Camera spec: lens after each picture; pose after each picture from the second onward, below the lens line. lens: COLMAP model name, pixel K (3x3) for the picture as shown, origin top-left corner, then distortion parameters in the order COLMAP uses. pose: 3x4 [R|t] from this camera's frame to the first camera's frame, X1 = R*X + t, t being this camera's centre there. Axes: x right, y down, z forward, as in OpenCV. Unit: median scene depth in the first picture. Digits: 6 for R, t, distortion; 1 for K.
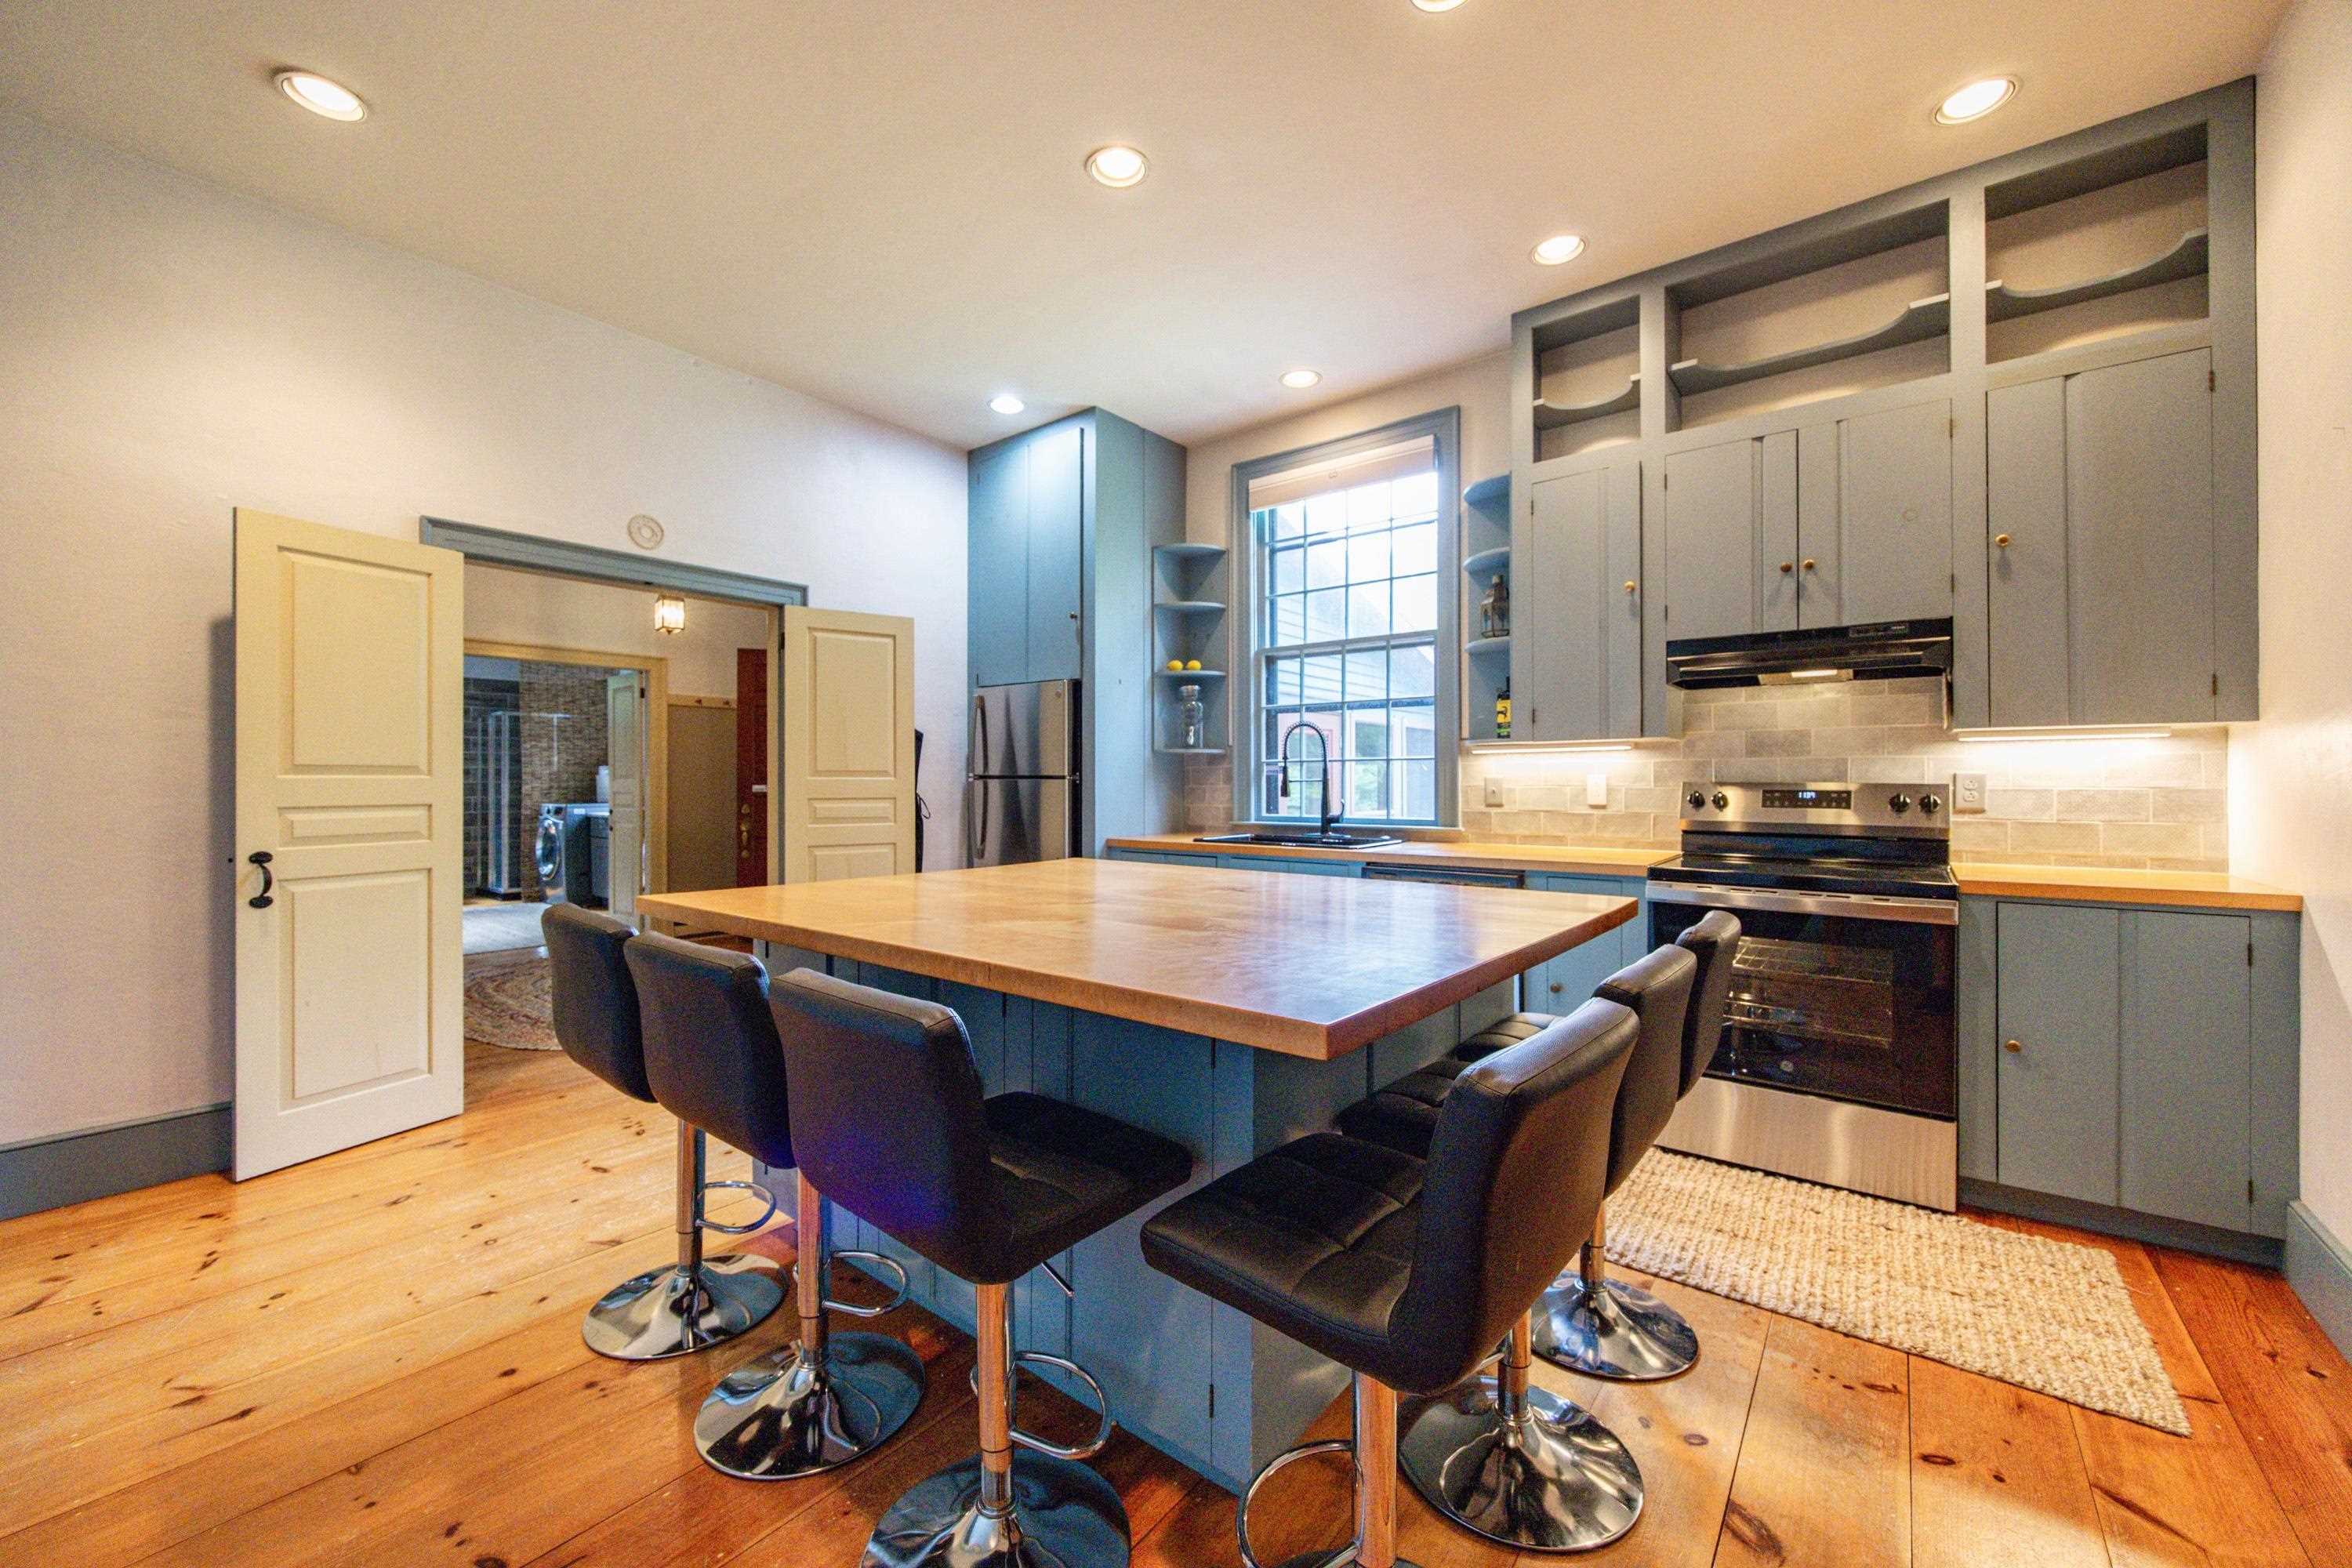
lens RADIAL K [[910.6, 0, 1163.2], [0, 910.6, 775.8], [0, 0, 1]] dist [0.000113, -0.000137]
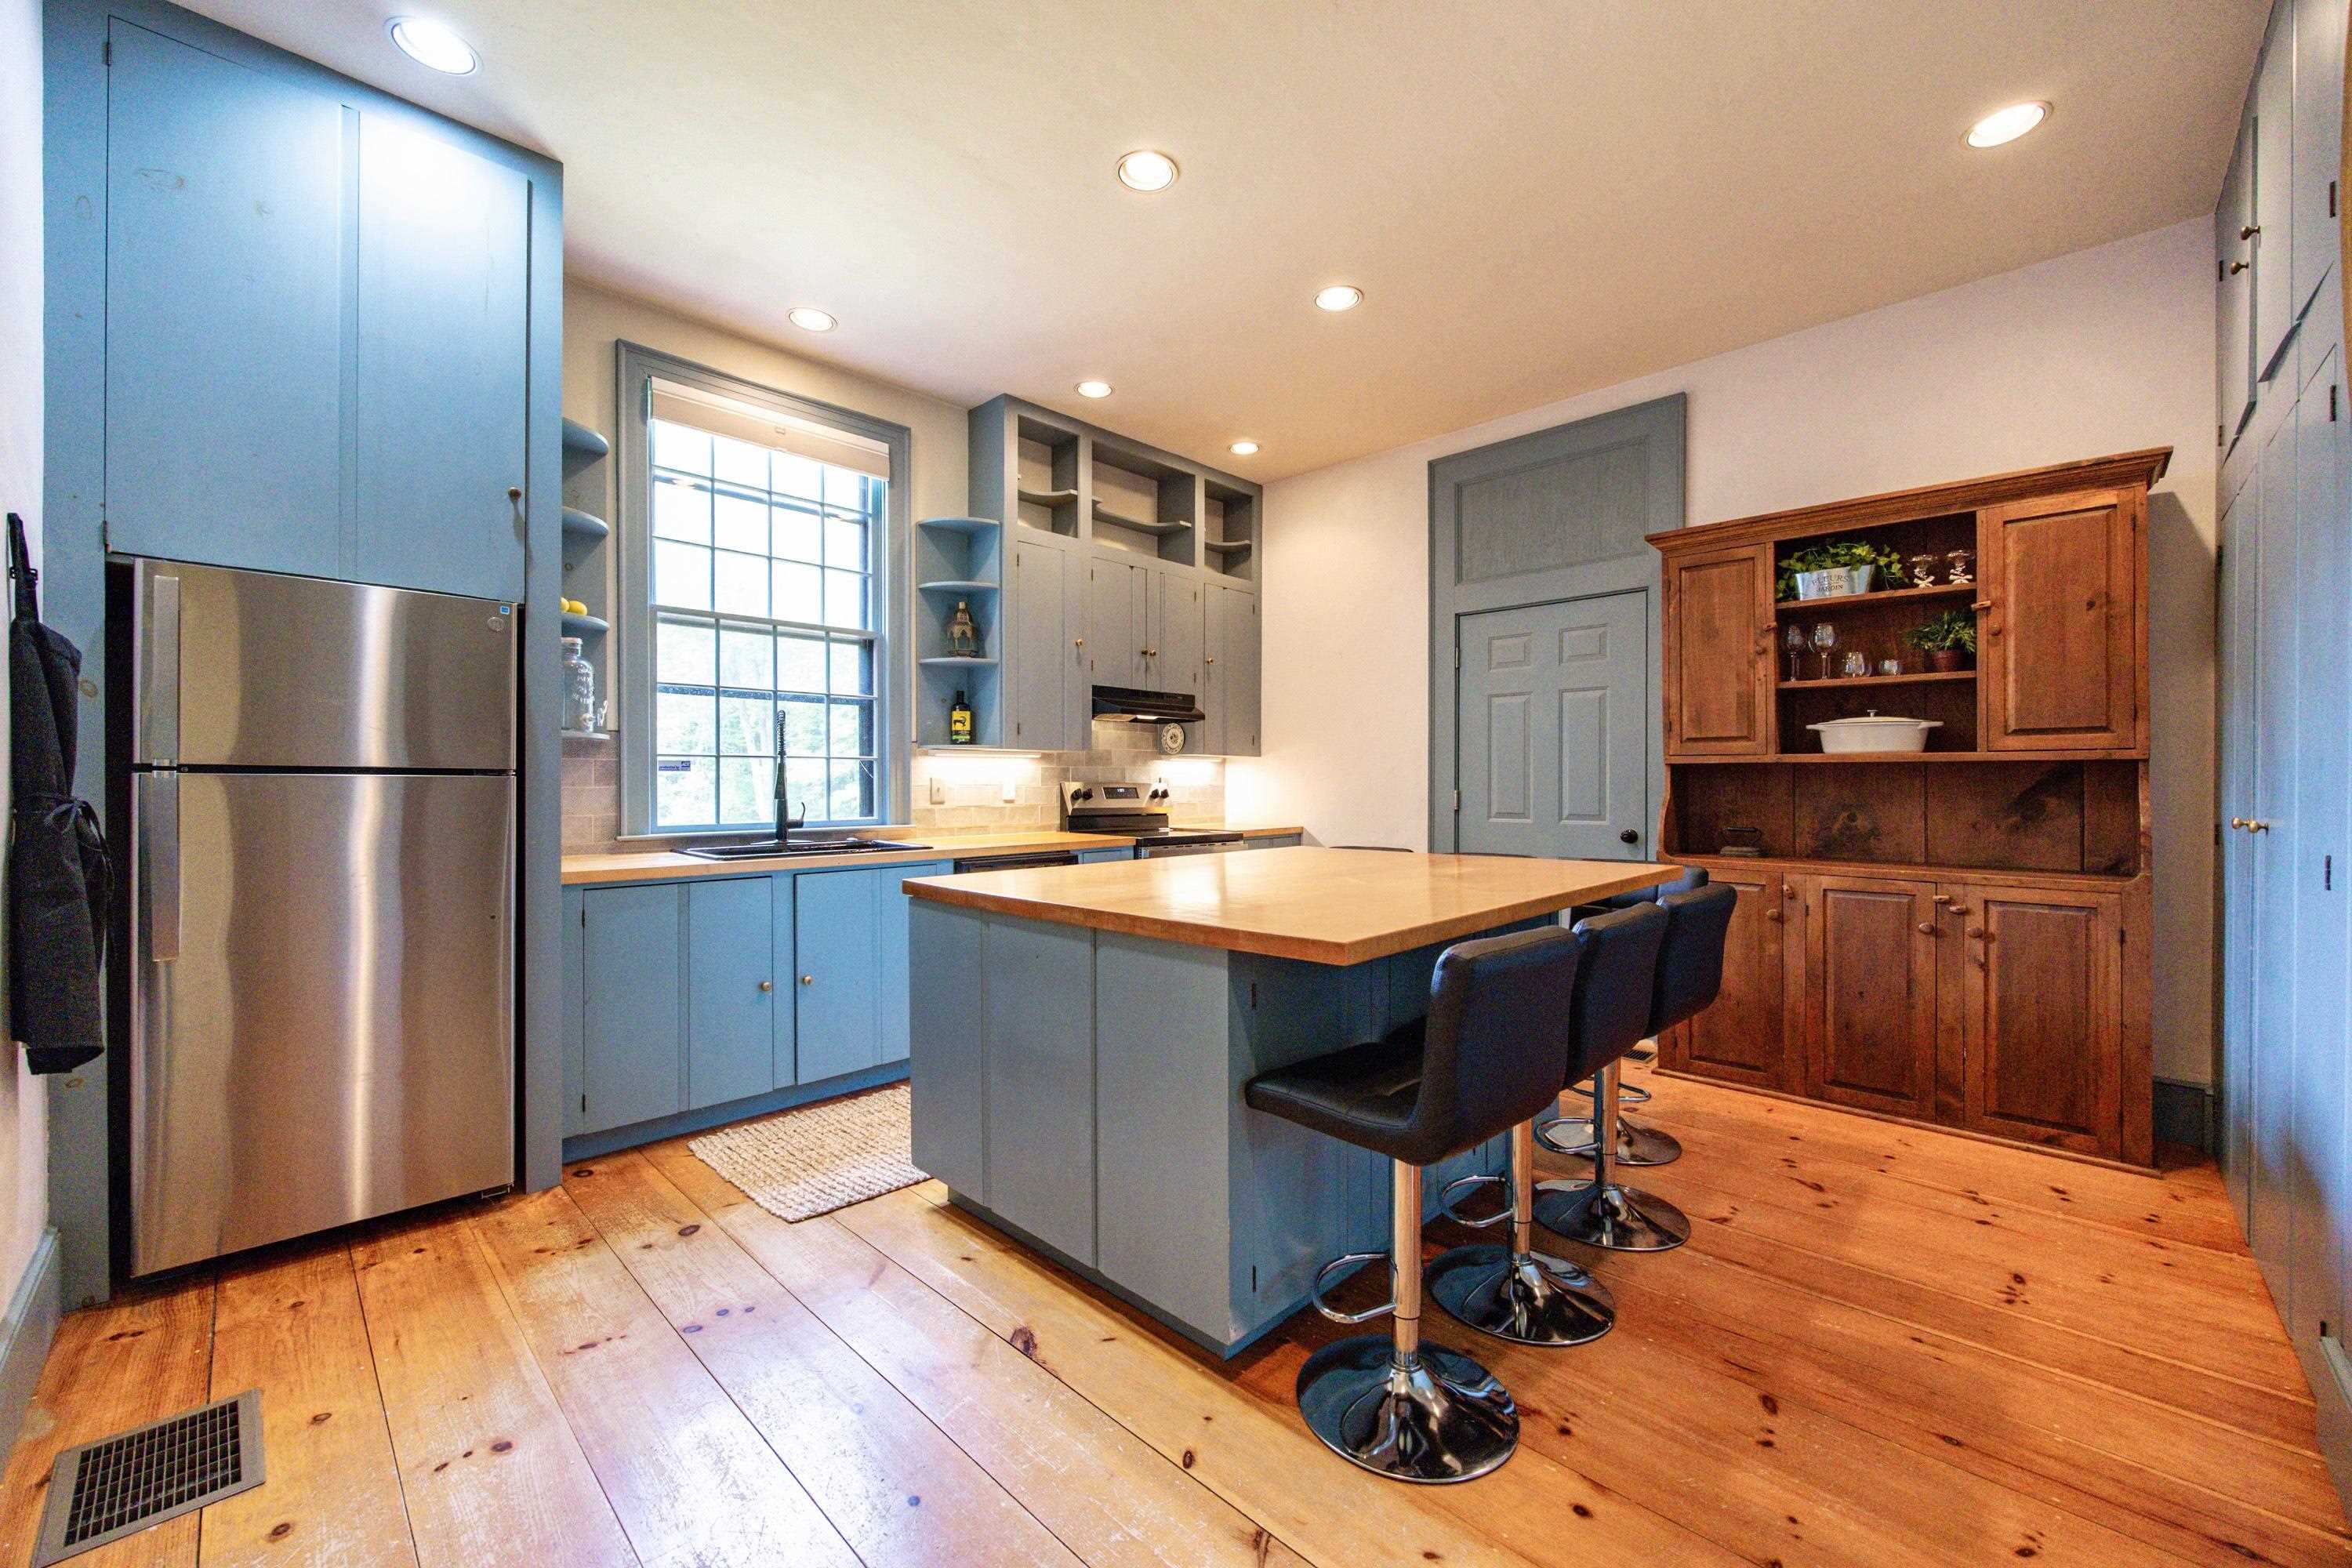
lens RADIAL K [[910.6, 0, 1179.9], [0, 910.6, 782.7], [0, 0, 1]] dist [0.000113, -0.000137]
pose [[0.089339, 0.001317, 0.996000, -0.891273], [-0.008843, 0.999961, -0.000529, 0.007303], [-0.995962, -0.008760, 0.089348, 0.737069]]
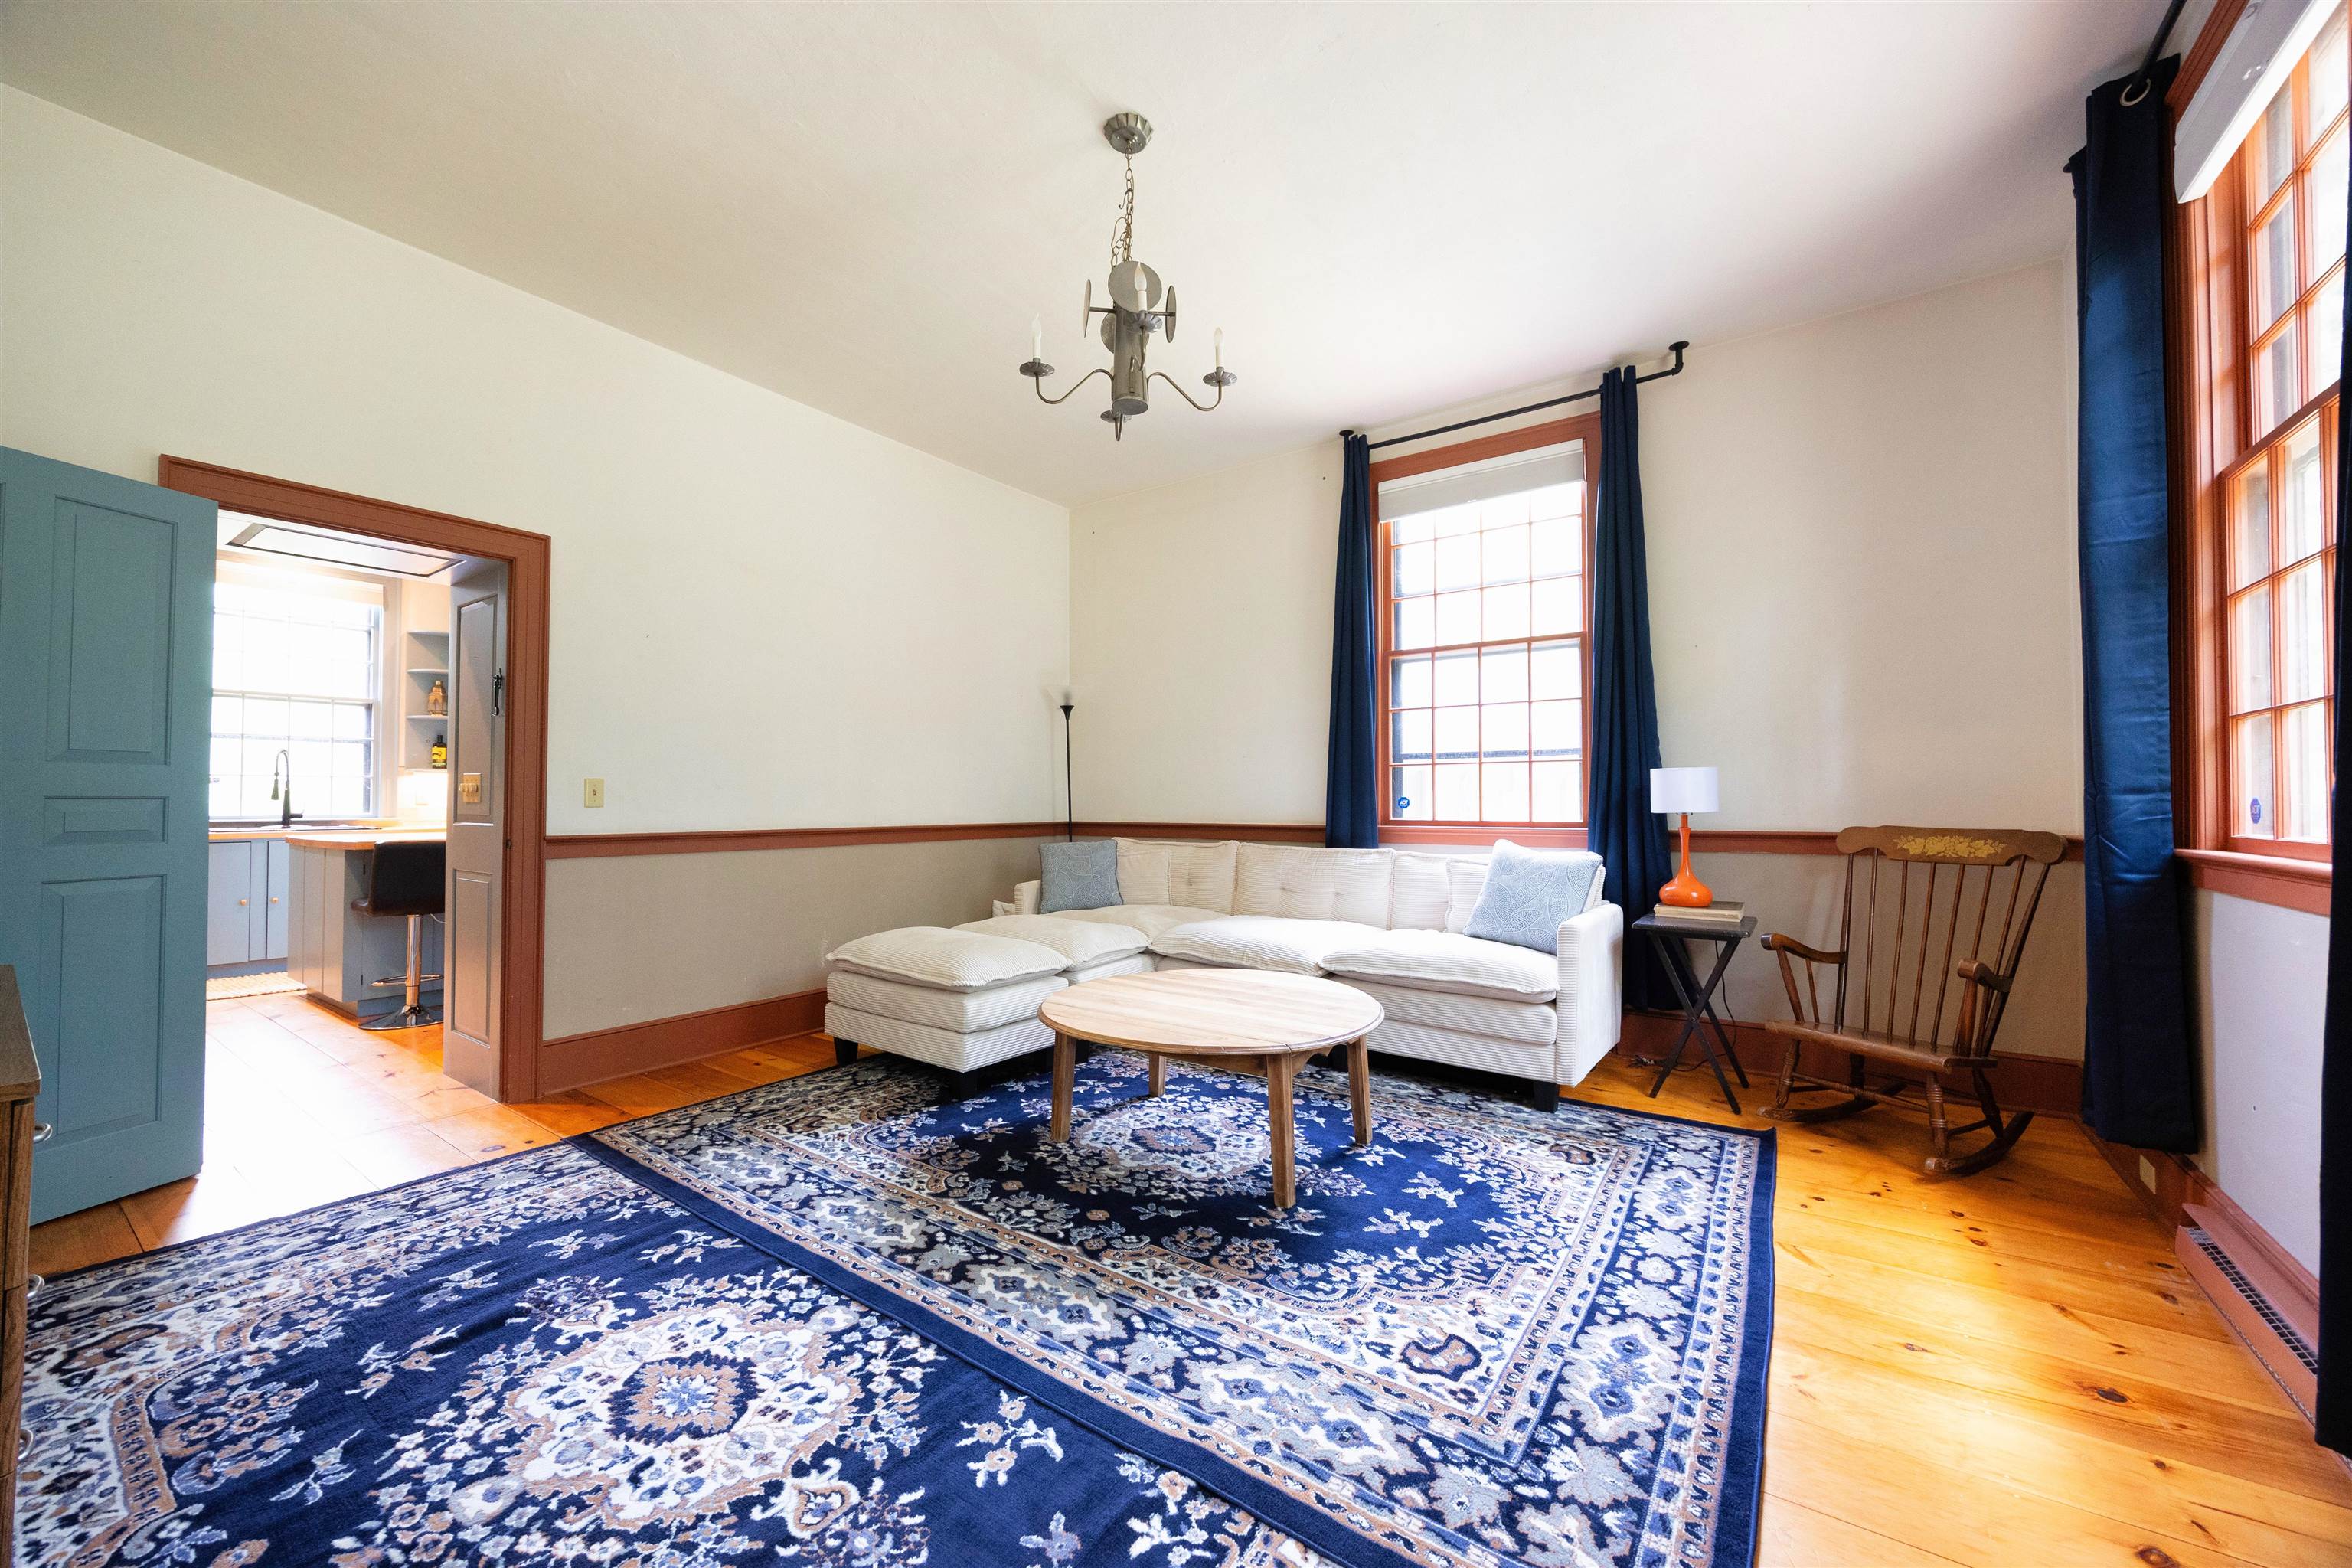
lens RADIAL K [[910.6, 0, 1176.5], [0, 910.6, 792.6], [0, 0, 1]] dist [0.000113, -0.000137]
pose [[-0.036393, 0.011625, 0.999270, -1.855905], [-0.012513, 0.999849, -0.012087, 0.017397], [-0.999259, -0.012944, -0.036242, -0.541670]]
